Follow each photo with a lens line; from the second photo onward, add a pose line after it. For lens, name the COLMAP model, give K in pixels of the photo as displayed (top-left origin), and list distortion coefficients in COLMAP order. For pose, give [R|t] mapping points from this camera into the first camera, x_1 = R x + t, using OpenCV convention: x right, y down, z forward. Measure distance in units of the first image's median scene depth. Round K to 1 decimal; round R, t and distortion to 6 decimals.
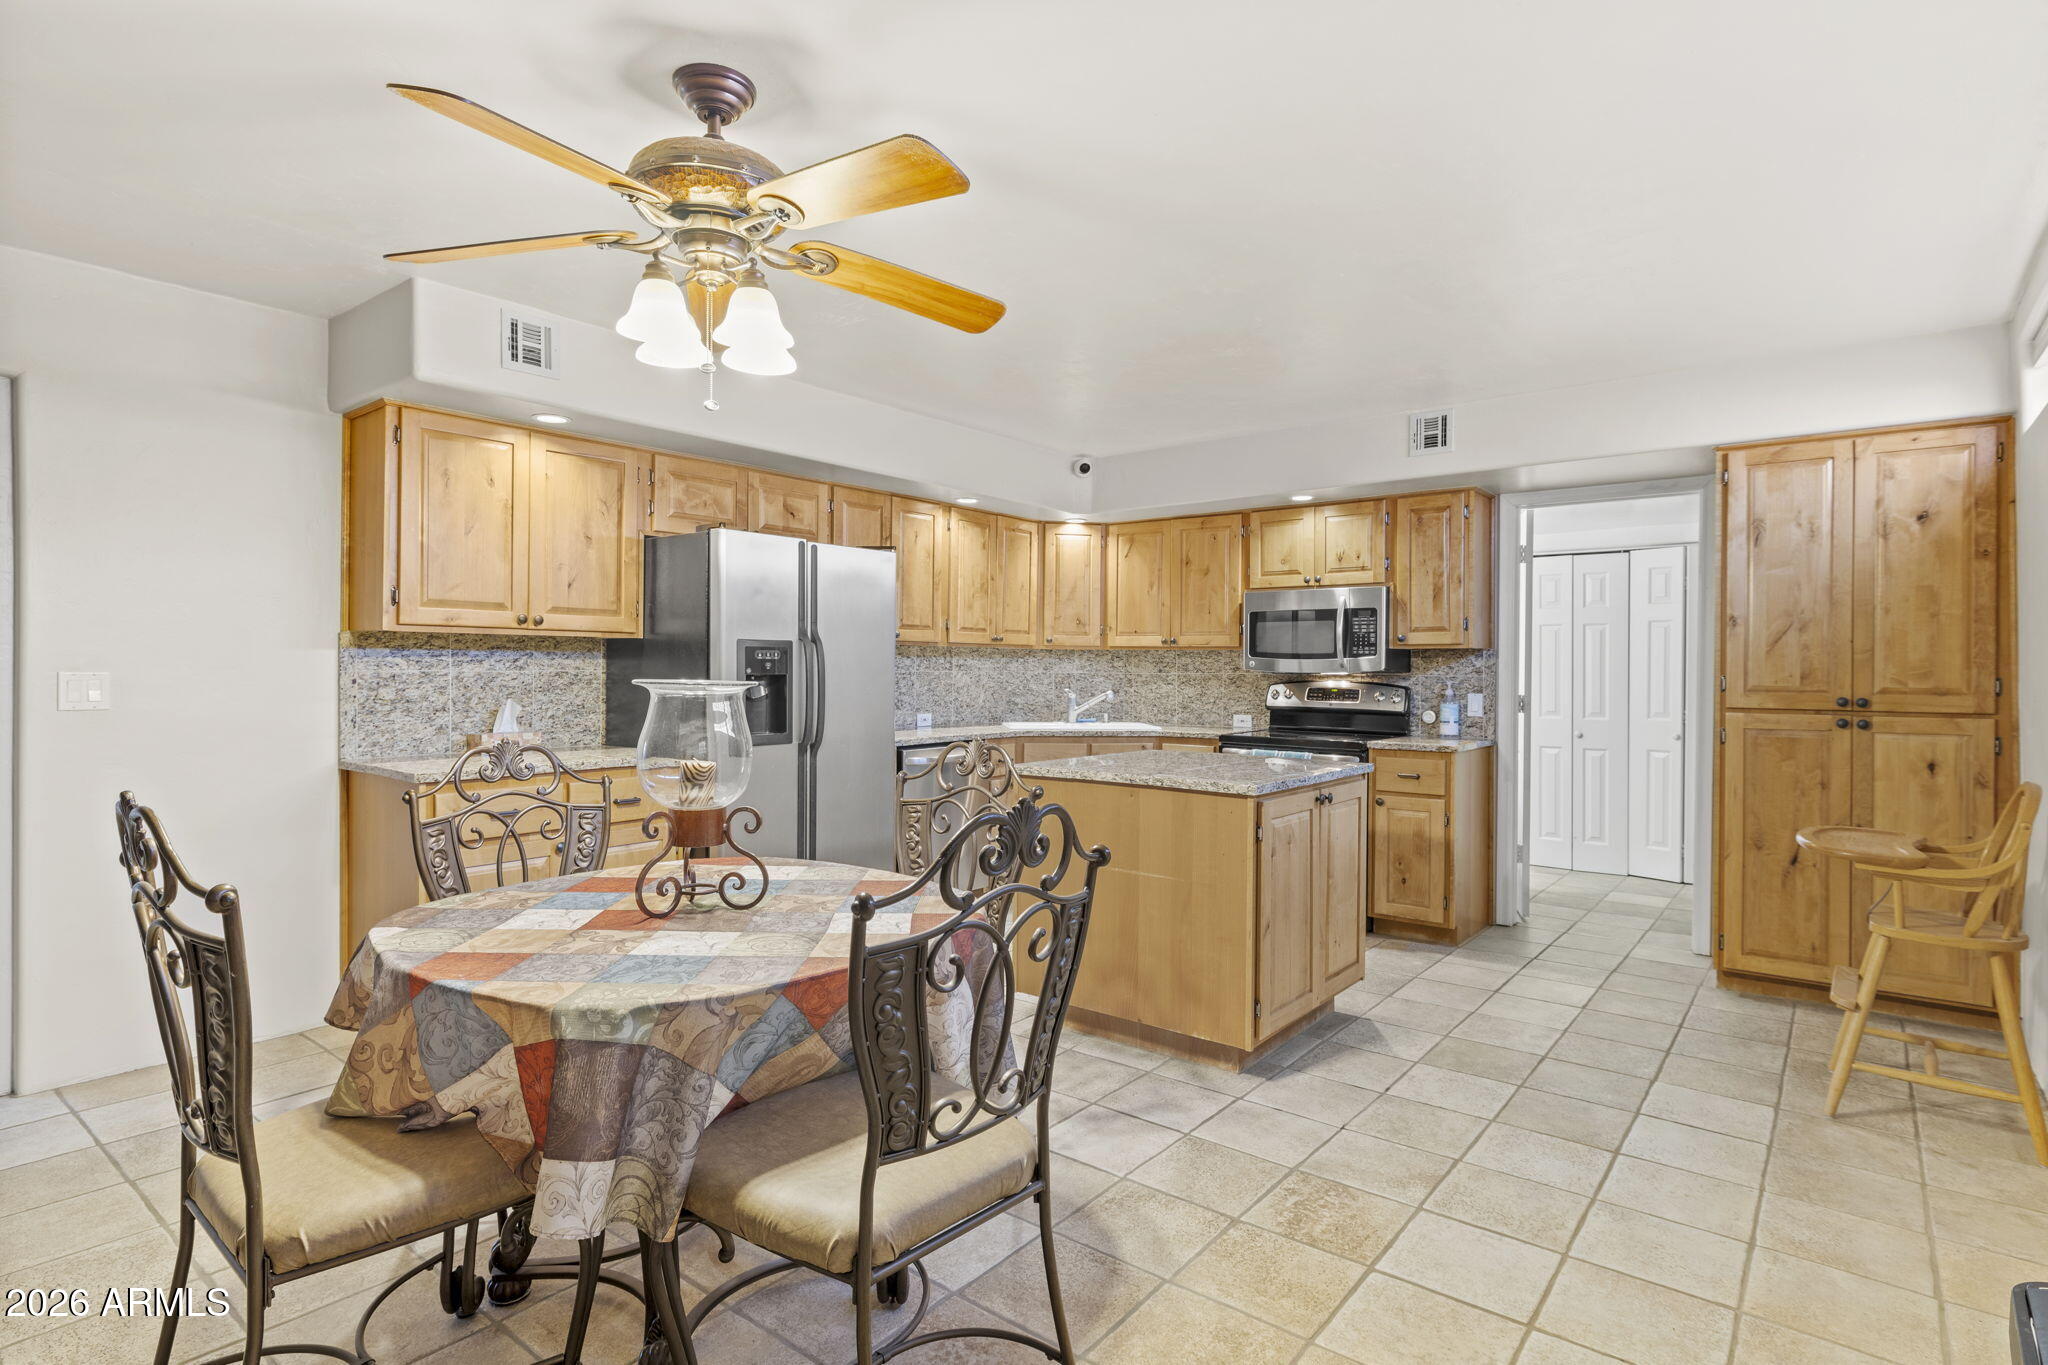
lens RADIAL K [[1026.2, 0, 1024.0], [0, 1026.2, 682.5], [0, 0, 1]] dist [-0.000788, 0.000238]
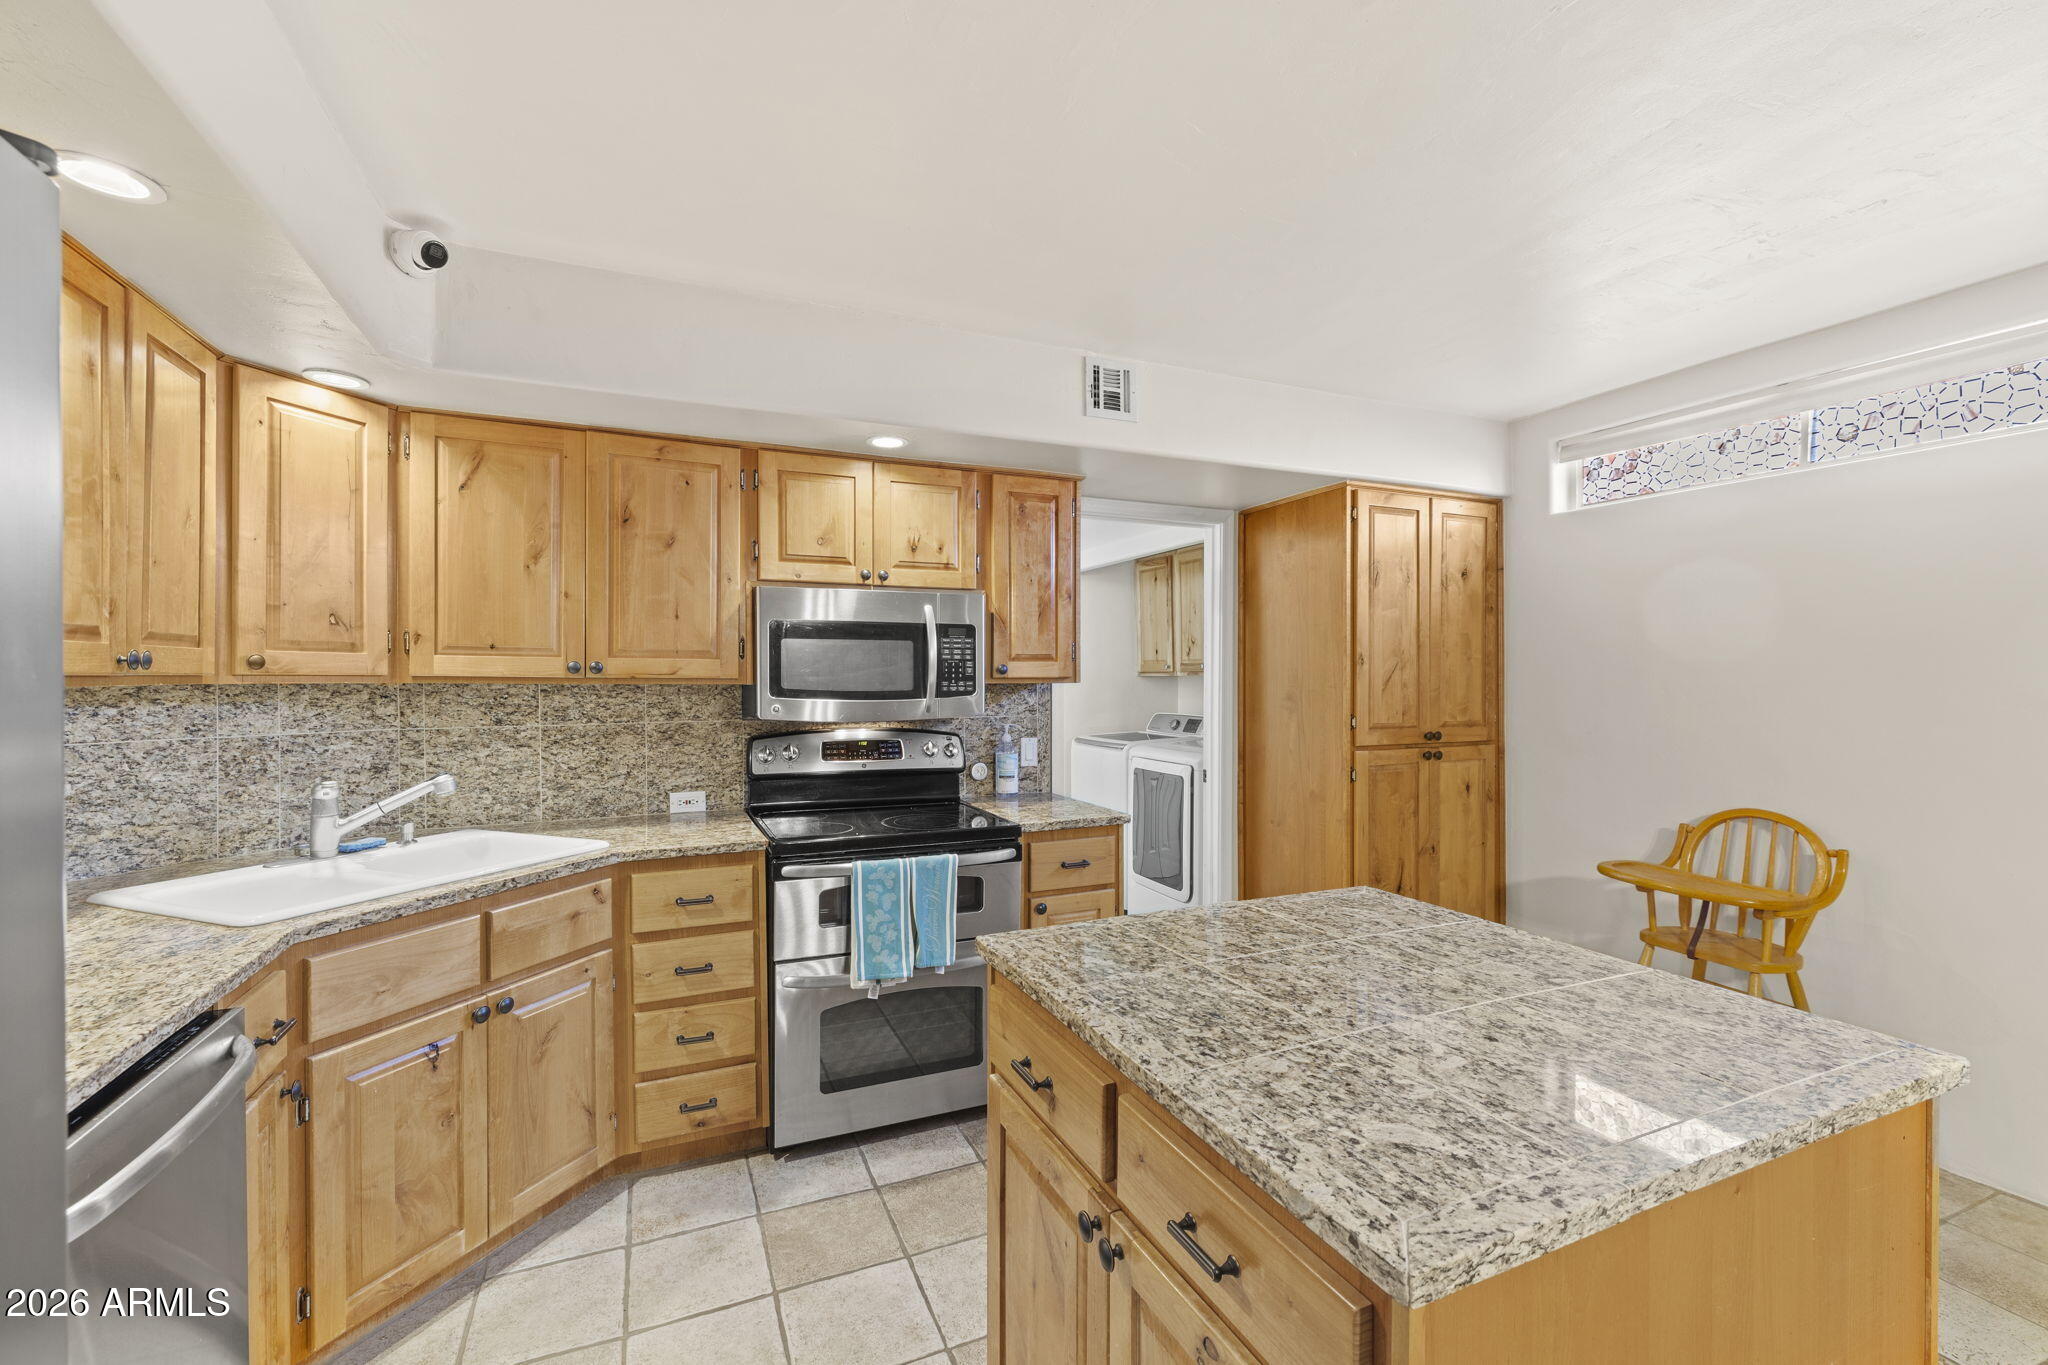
lens RADIAL K [[868.3, 0, 1024.0], [0, 868.3, 682.5], [0, 0, 1]] dist [0.000884, 0.000131]
pose [[0.465149, -0.013127, 0.885135, -0.159618], [0.015239, 0.999861, 0.006820, -0.036695], [-0.885101, 0.010316, 0.465284, 0.684757]]
